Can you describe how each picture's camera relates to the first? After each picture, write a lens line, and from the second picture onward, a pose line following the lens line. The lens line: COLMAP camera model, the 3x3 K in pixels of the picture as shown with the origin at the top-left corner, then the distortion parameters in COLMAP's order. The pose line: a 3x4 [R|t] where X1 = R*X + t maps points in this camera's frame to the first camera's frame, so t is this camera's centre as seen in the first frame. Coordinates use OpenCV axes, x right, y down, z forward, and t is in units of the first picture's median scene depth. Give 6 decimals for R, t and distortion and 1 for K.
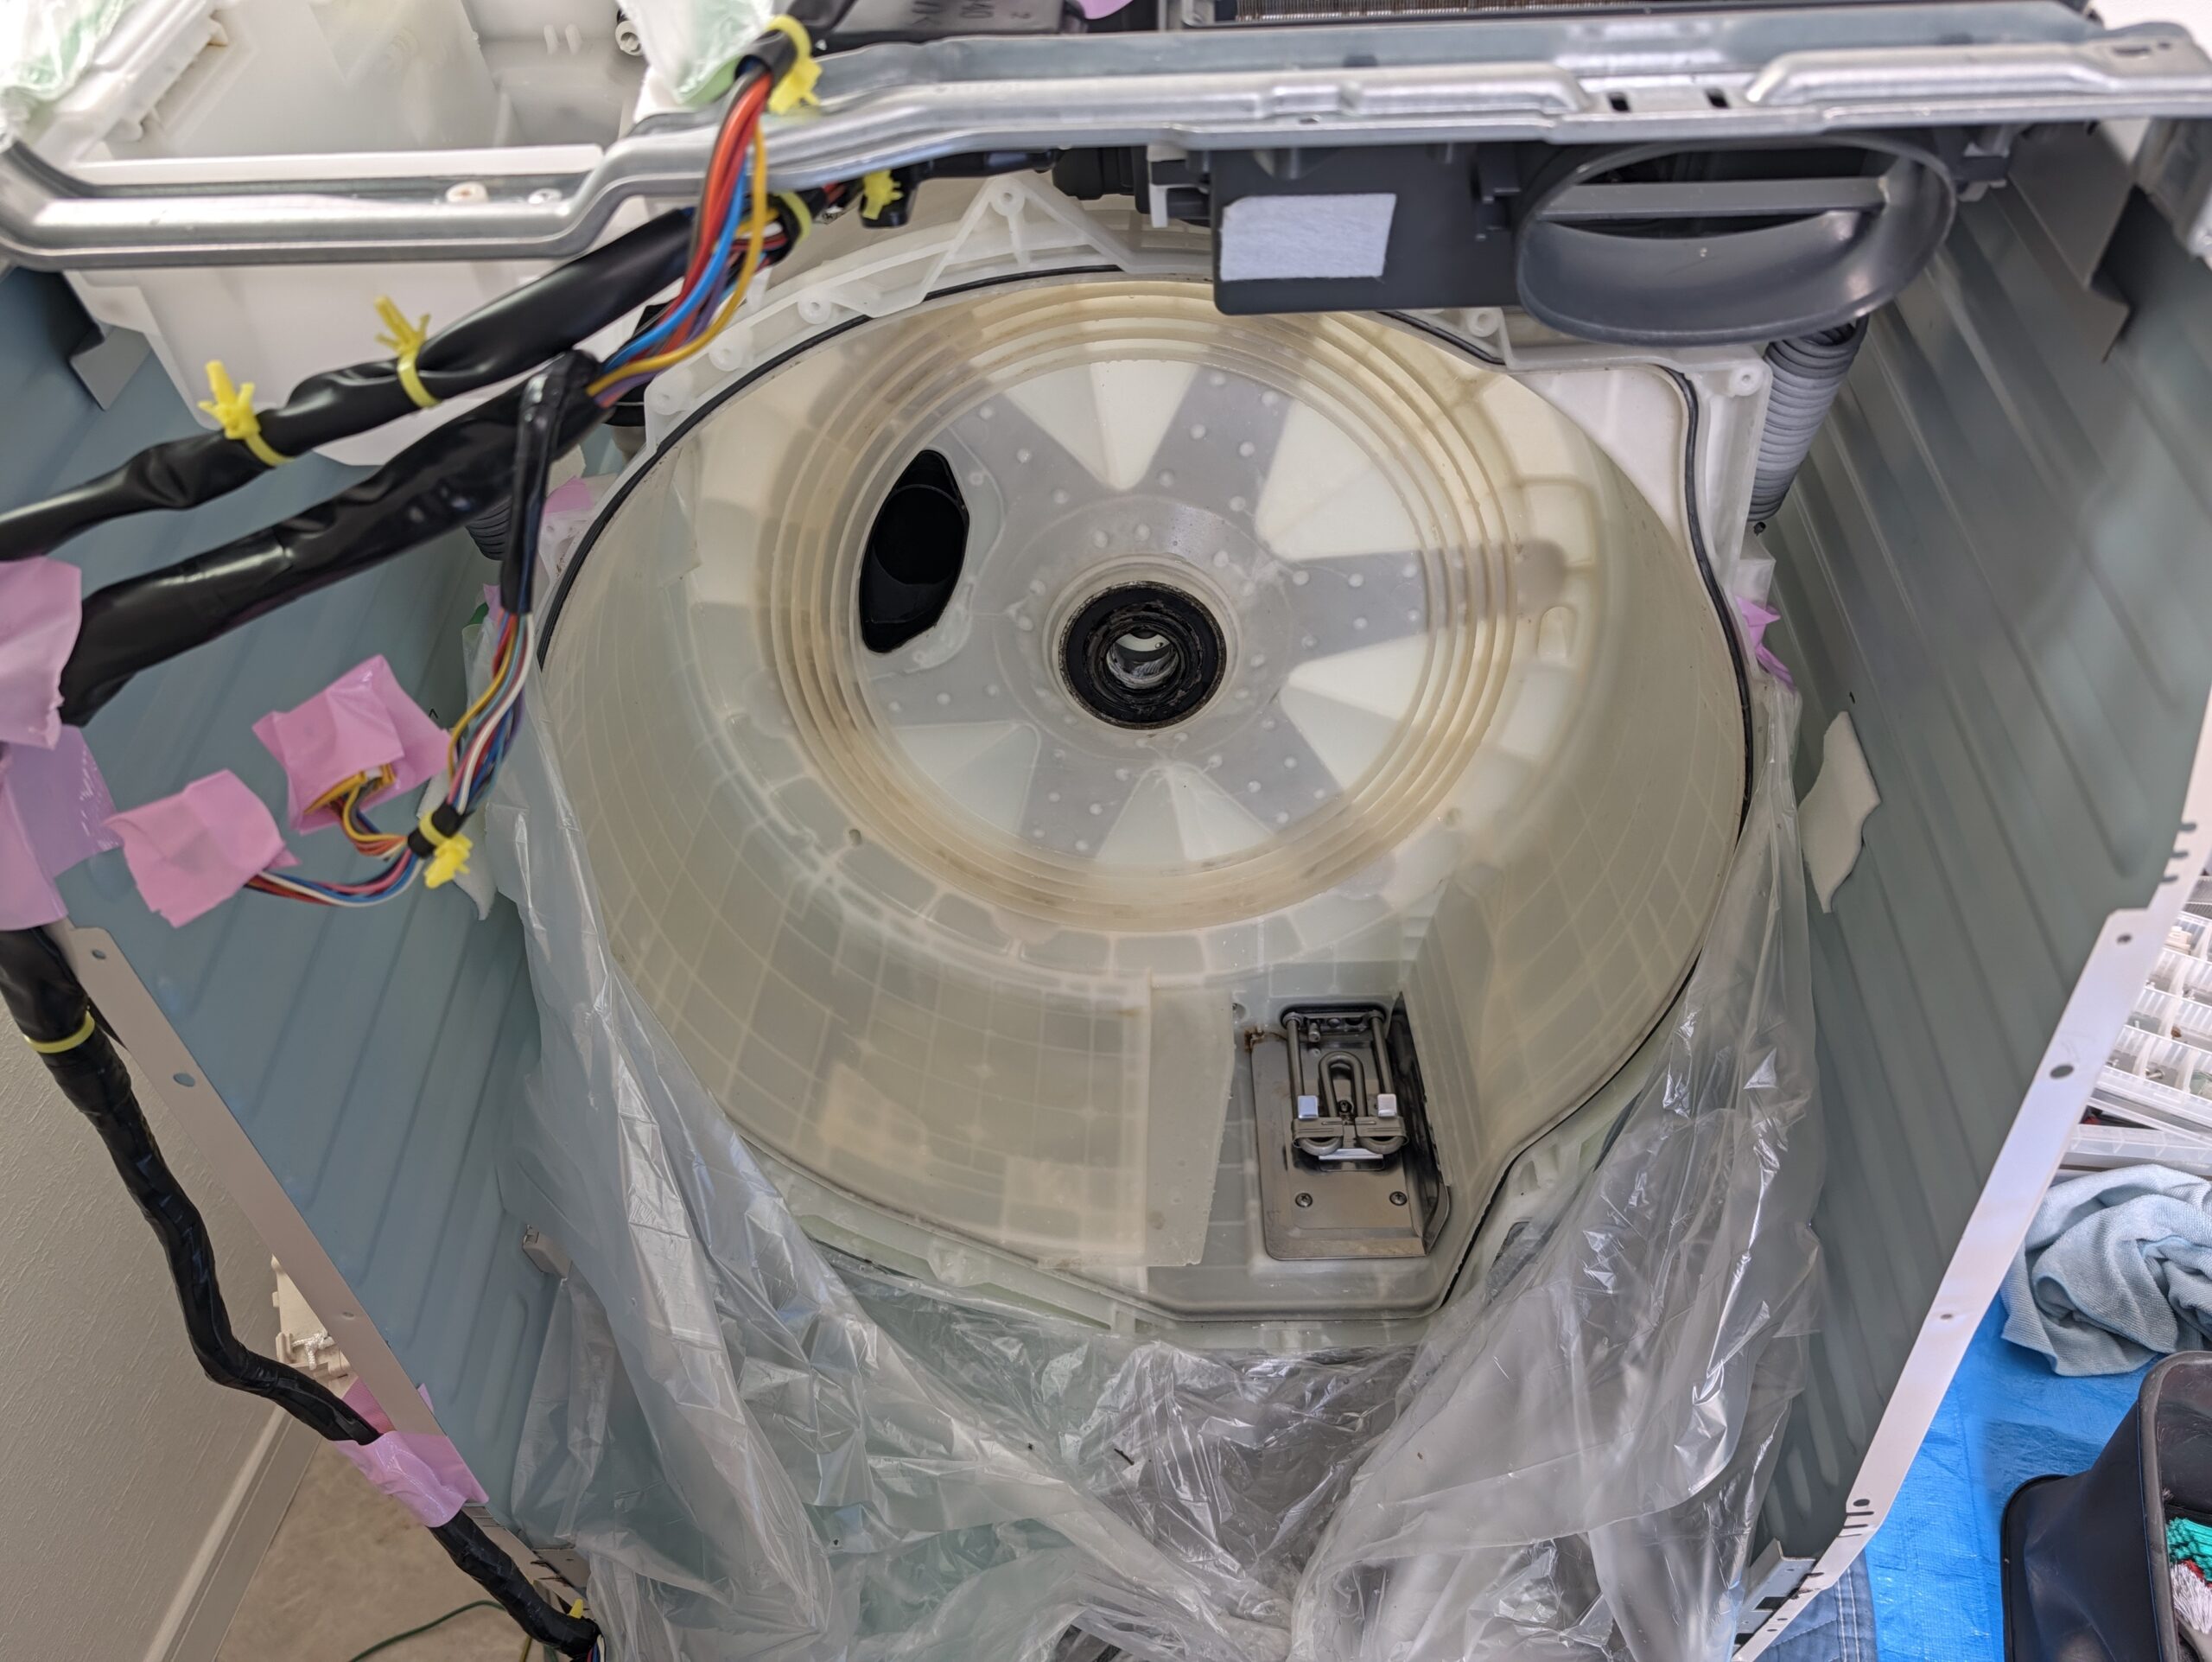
lens RADIAL K [[1529.8, 0, 1106.0], [0, 1529.8, 831.0], [0, 0, 1]] dist [0.098207, 0.002489]
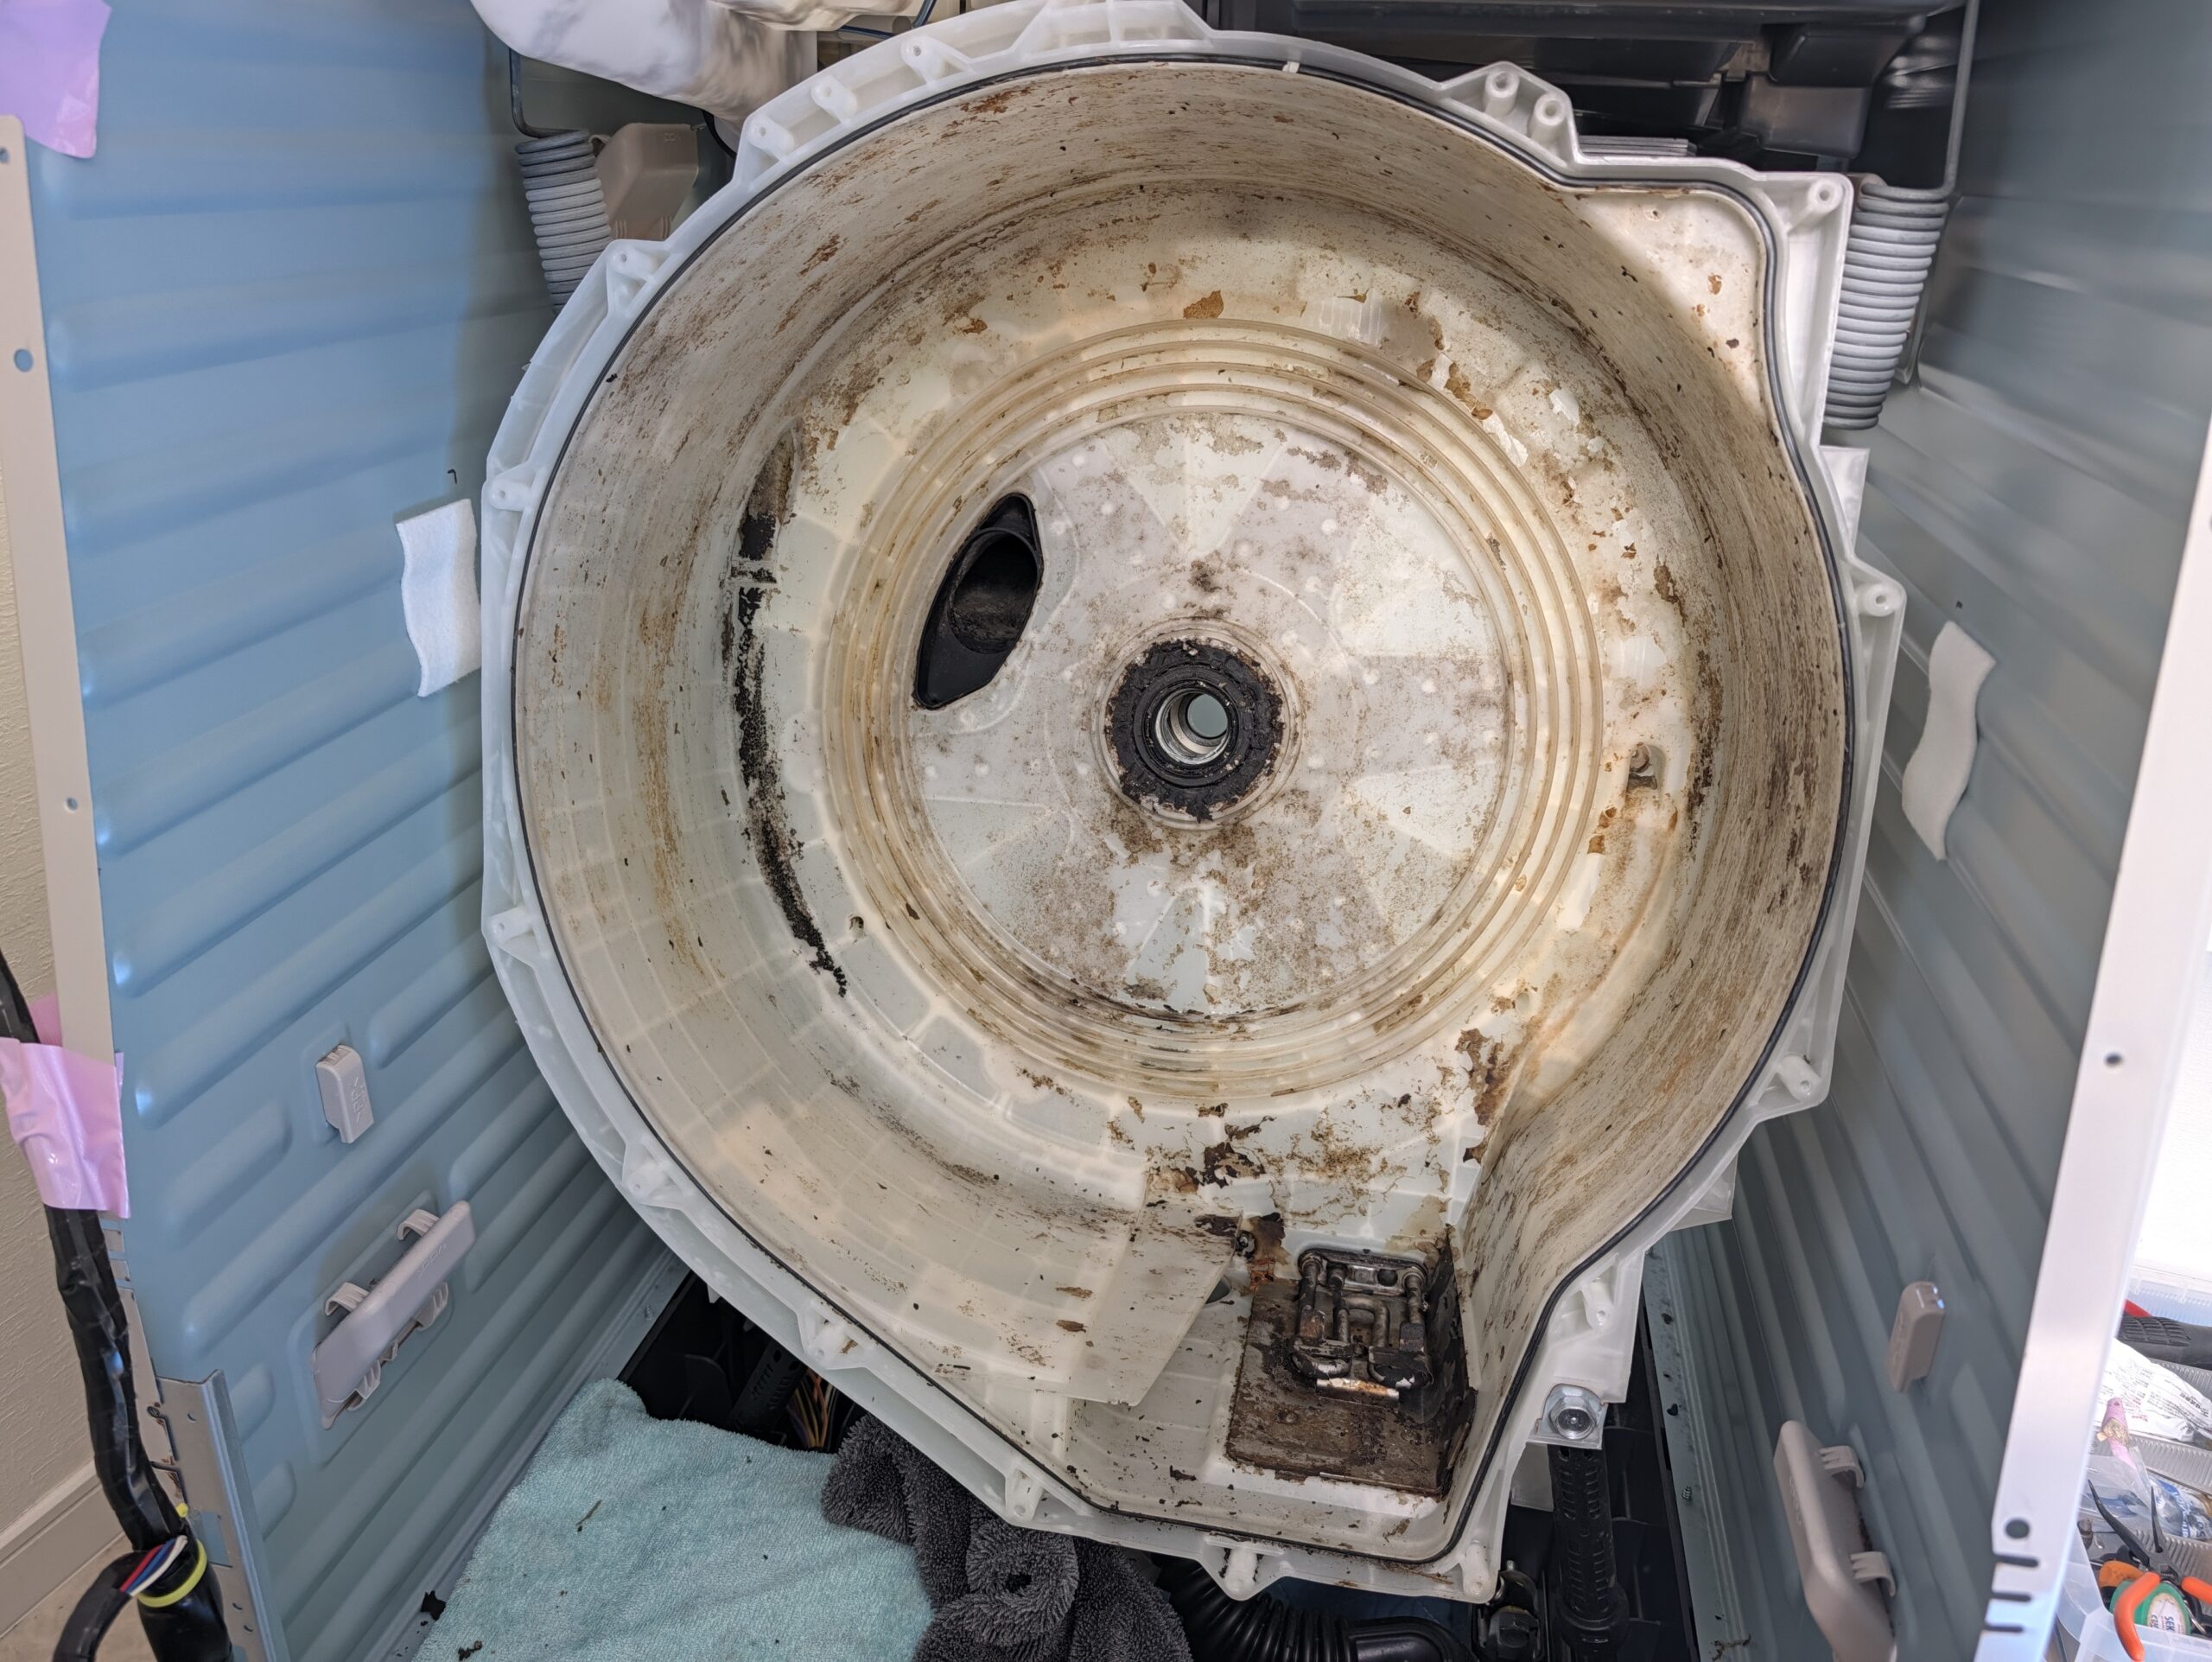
lens RADIAL K [[1536.1, 0, 1106.0], [0, 1536.1, 831.0], [0, 0, 1]] dist [0.069388, -0.003006]
pose [[0.980508, 0.151744, -0.124812, 0.102453], [-0.191489, 0.880295, -0.434065, 0.377386], [0.044004, 0.449504, 0.892194, 0.193100]]
